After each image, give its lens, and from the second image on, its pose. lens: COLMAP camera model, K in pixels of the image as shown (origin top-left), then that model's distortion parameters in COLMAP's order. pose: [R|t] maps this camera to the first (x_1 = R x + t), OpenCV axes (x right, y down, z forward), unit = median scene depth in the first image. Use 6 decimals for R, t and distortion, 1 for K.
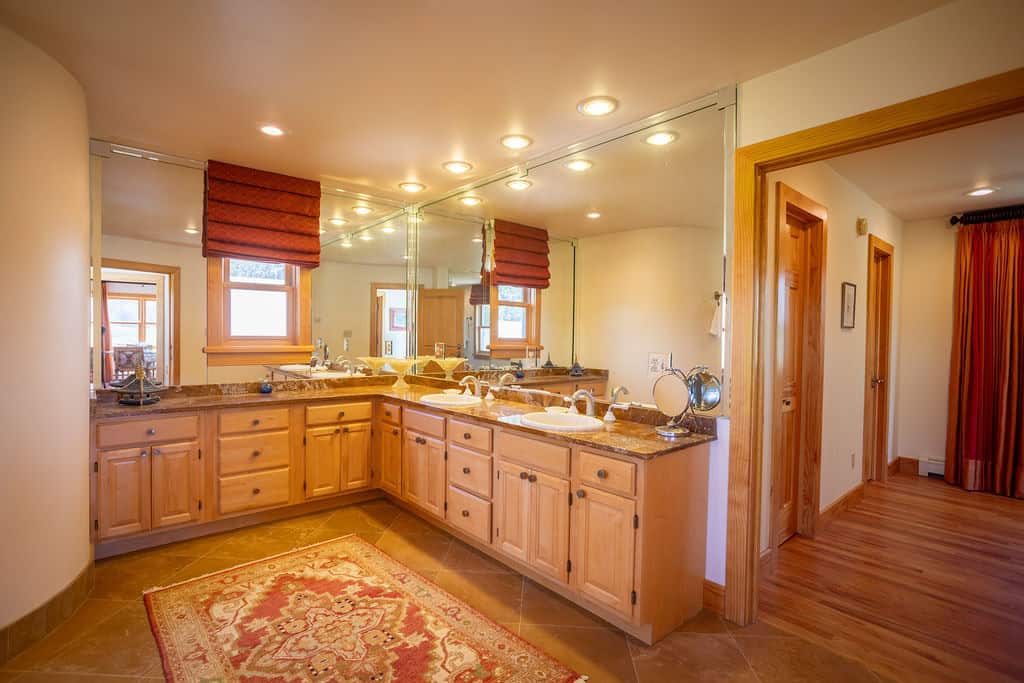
lens RADIAL K [[509.0, 0, 506.4], [0, 509.0, 340.8], [0, 0, 1]] dist [-0.003180, 0.000356]
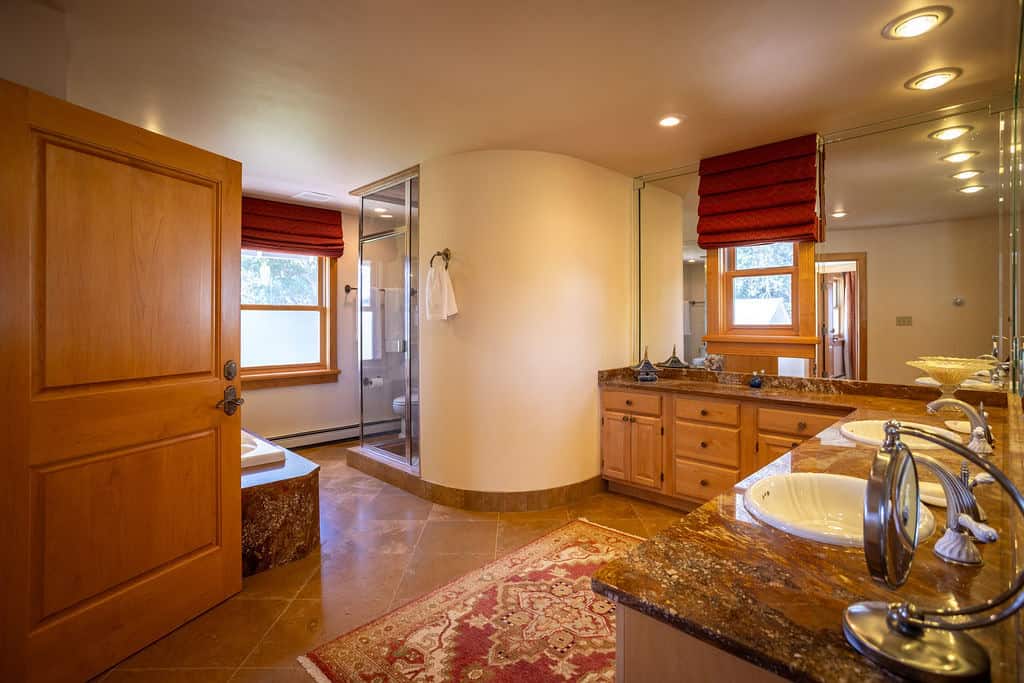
lens RADIAL K [[507.2, 0, 509.2], [0, 507.2, 319.4], [0, 0, 1]] dist [-0.000084, 0.000262]
pose [[0.056515, -0.016190, -0.998270, 0.605745], [-0.009849, 0.999811, -0.016773, 0.000117], [0.998353, 0.010780, 0.056345, 0.735586]]
